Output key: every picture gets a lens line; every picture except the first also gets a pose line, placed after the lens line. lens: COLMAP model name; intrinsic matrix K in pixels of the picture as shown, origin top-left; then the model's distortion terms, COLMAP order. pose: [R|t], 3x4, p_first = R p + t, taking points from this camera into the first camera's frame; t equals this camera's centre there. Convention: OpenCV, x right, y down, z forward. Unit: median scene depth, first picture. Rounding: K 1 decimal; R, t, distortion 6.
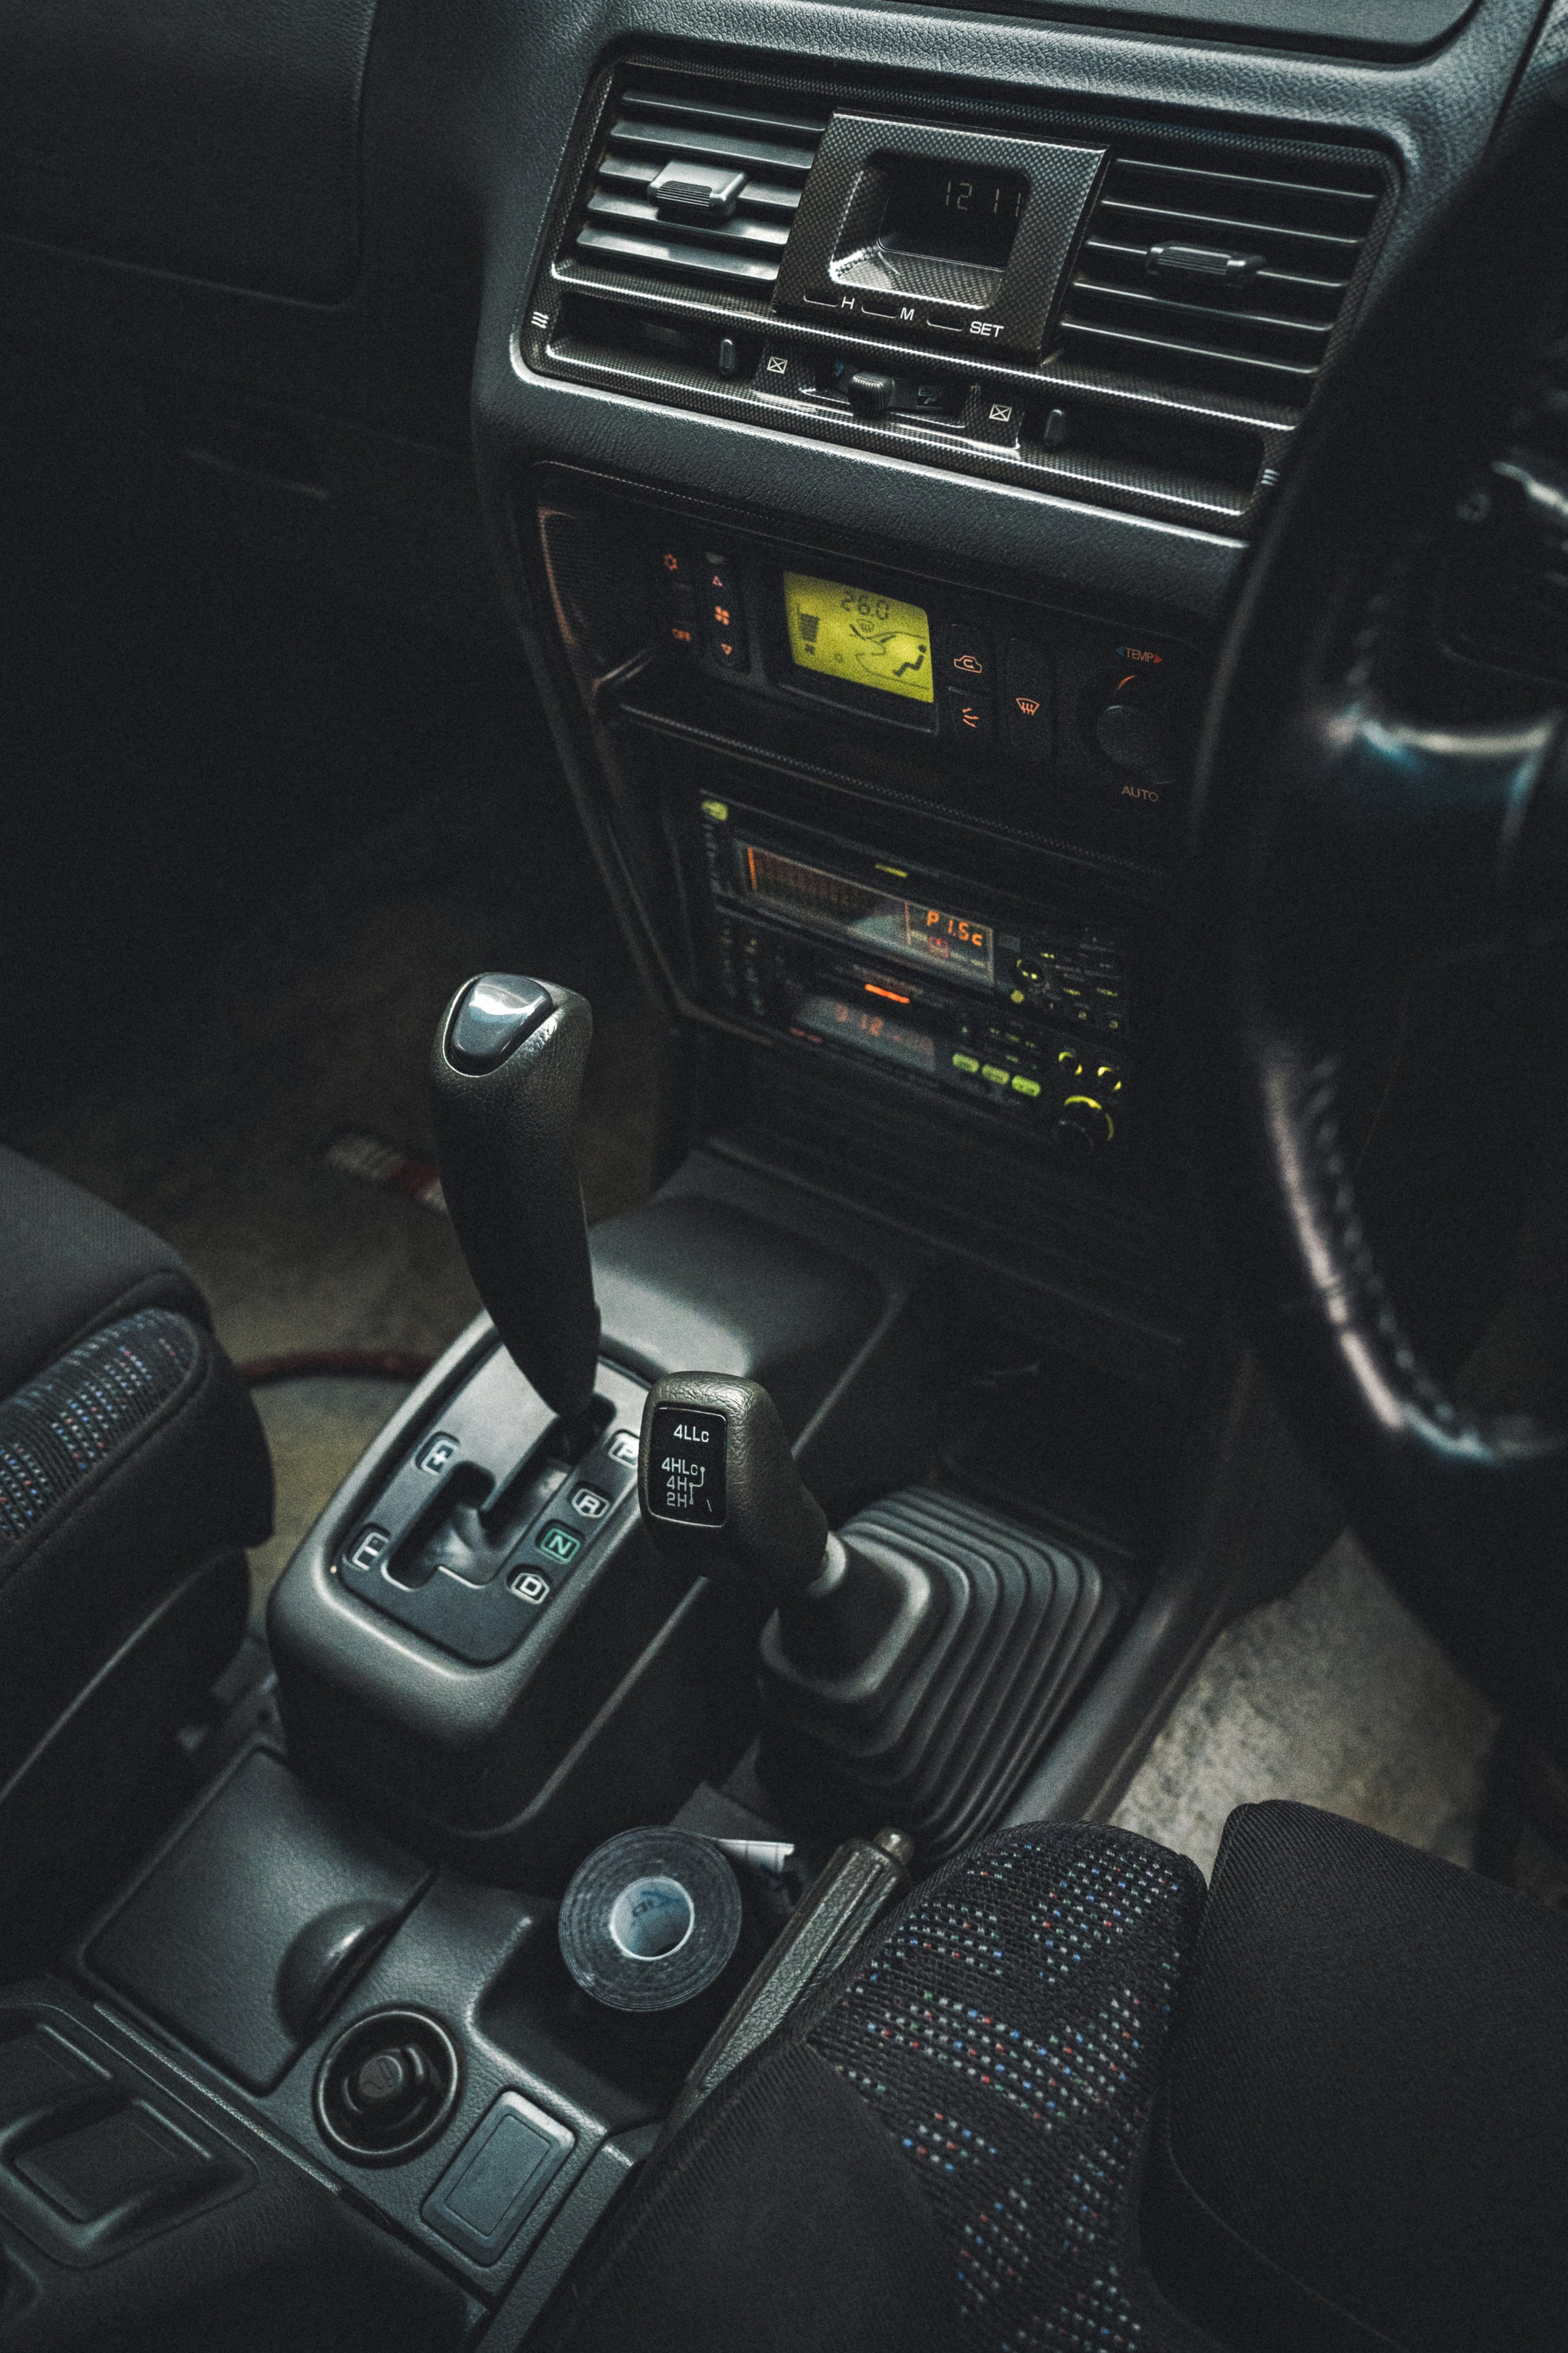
lens RADIAL K [[2413.5, 0, 708.7], [0, 2413.5, 1096.9], [0, 0, 1]] dist [0.008382, 0.010138]
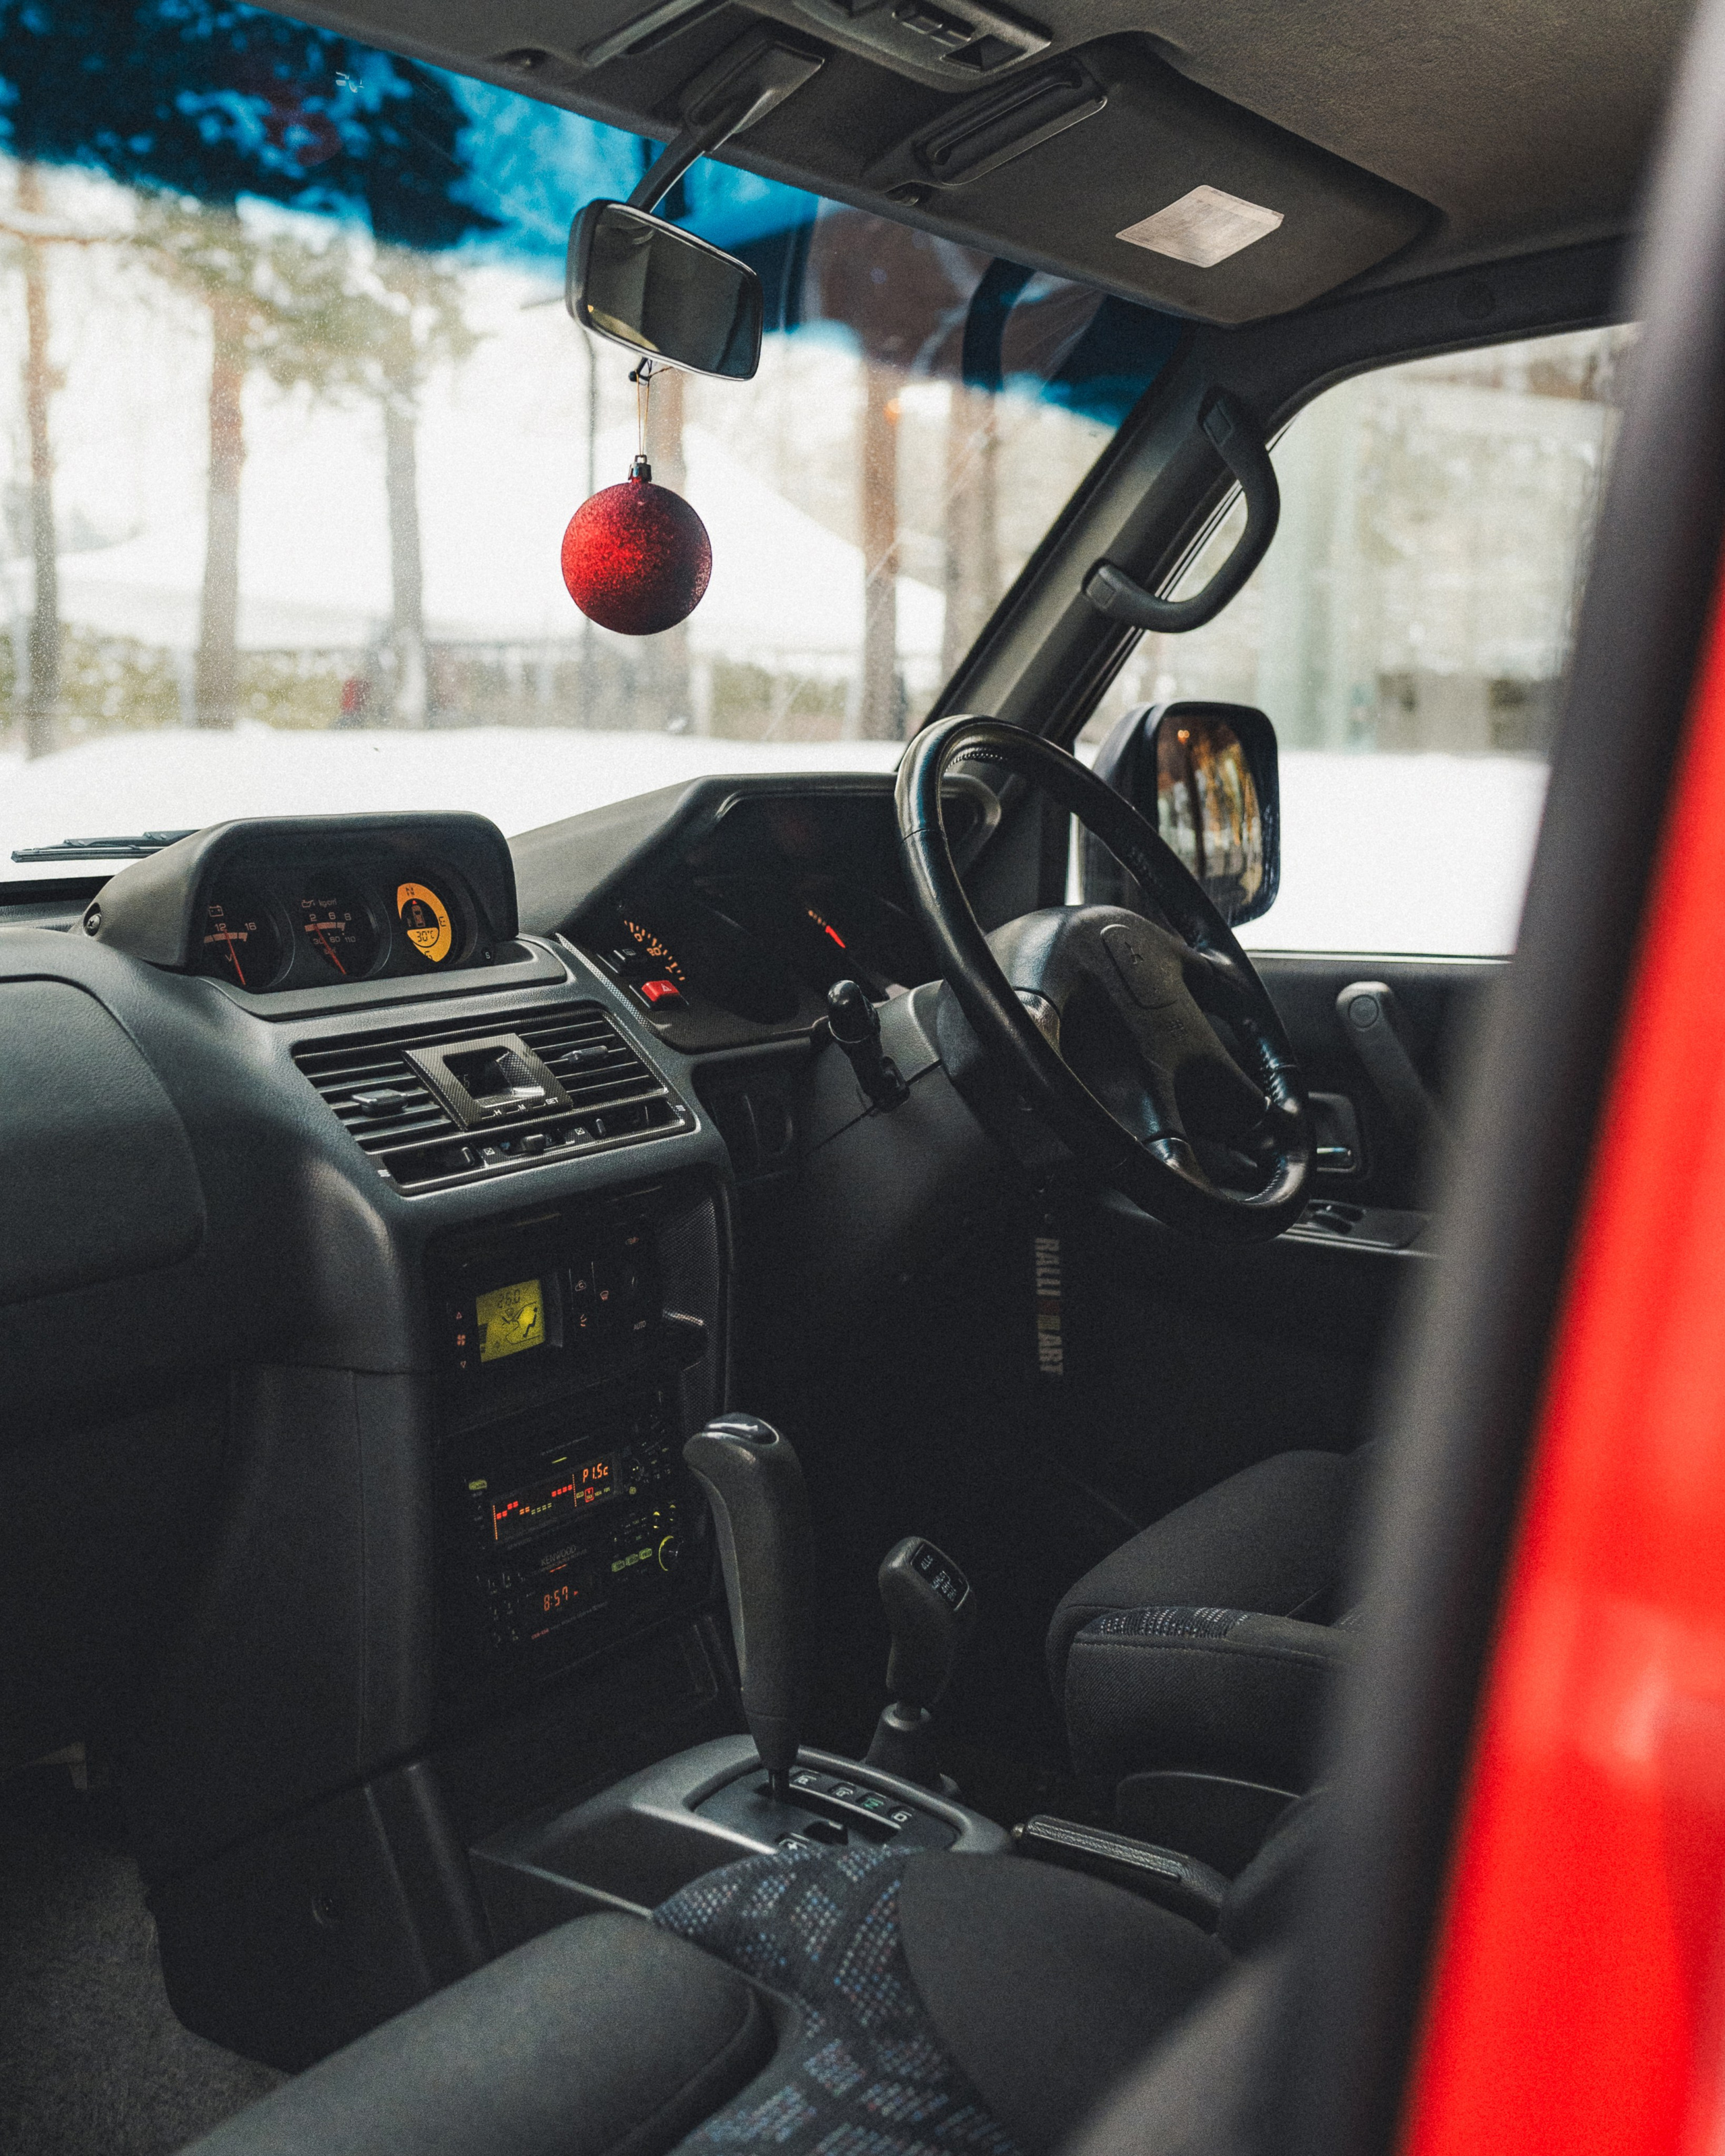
lens RADIAL K [[2631.6, 0, 862.5], [0, 2631.6, 1078.0], [0, 0, 1]] dist [-0.024652, -0.015052]
pose [[-0.067845, 0.056074, 0.996119, -1.898203], [0.747933, 0.663635, 0.013583, -0.151294], [-0.660298, 0.745952, -0.086964, 0.915422]]
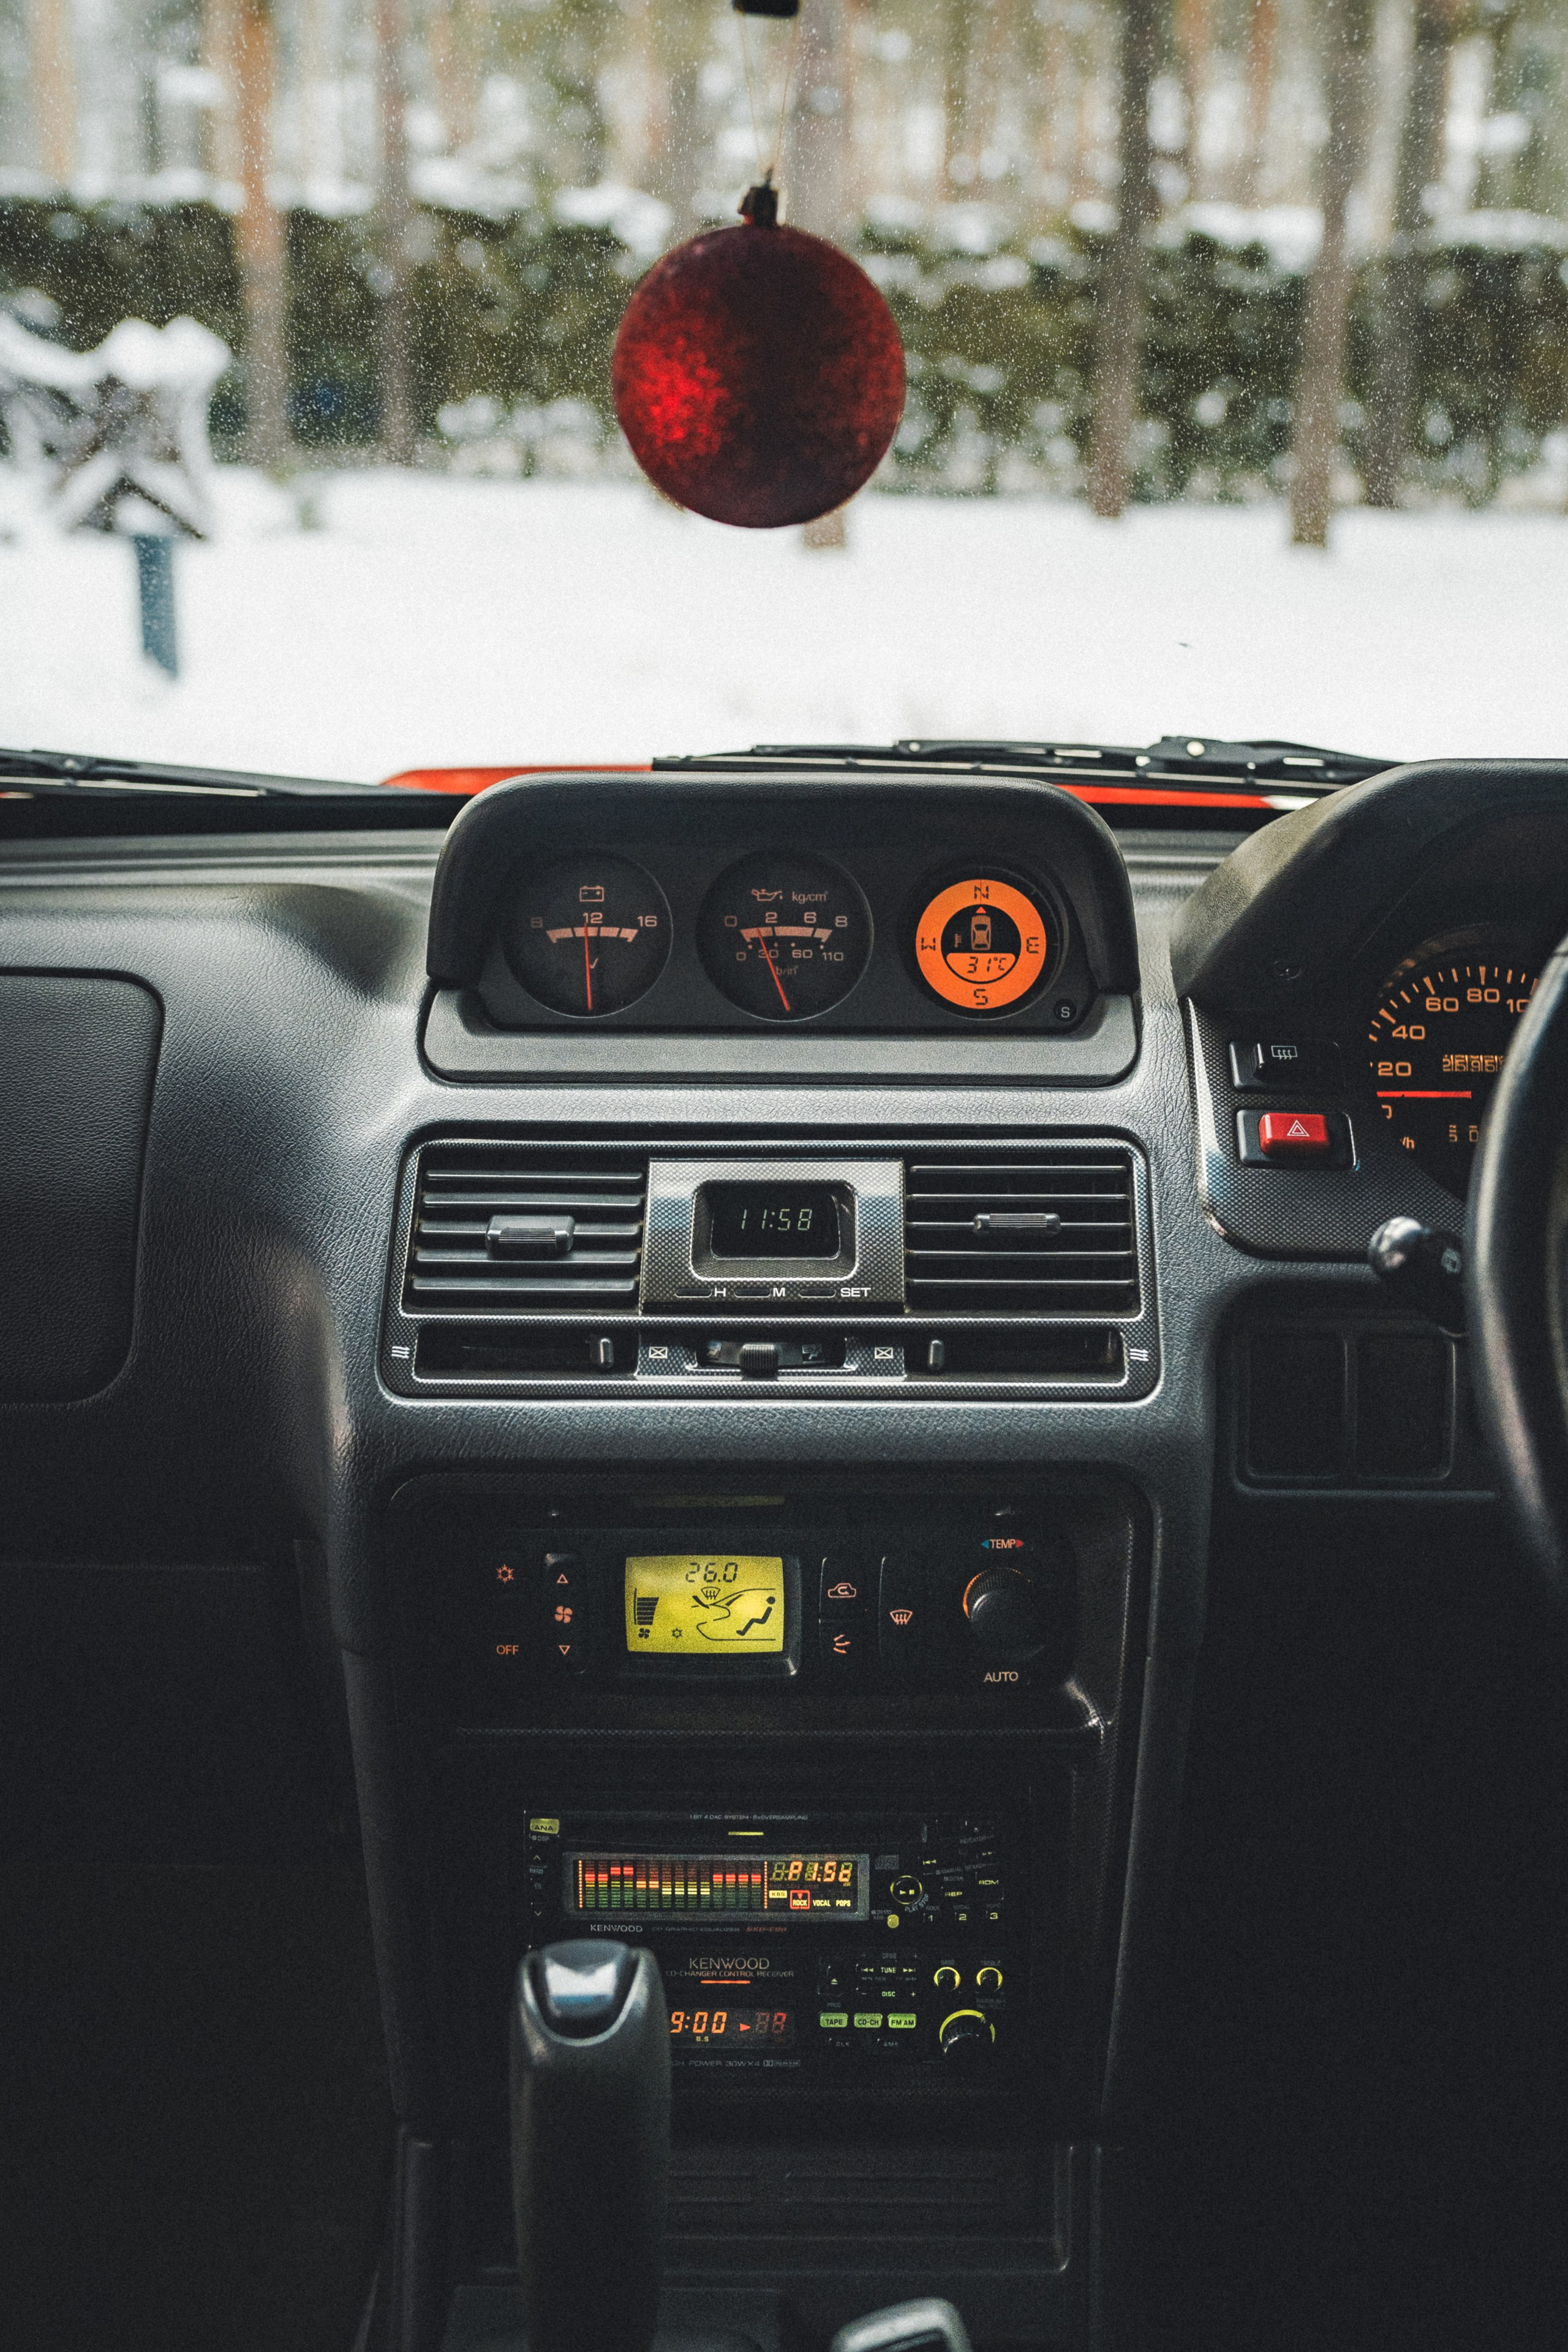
lens RADIAL K [[2342.6, 0, 784.0], [0, 2342.6, 1176.0], [0, 0, 1]] dist [-0.001326, 0.011416]
pose [[0.794572, 0.005279, 0.607147, -0.580701], [0.329057, 0.836635, -0.437909, 0.129078], [-0.510272, 0.547736, 0.663029, 0.181366]]
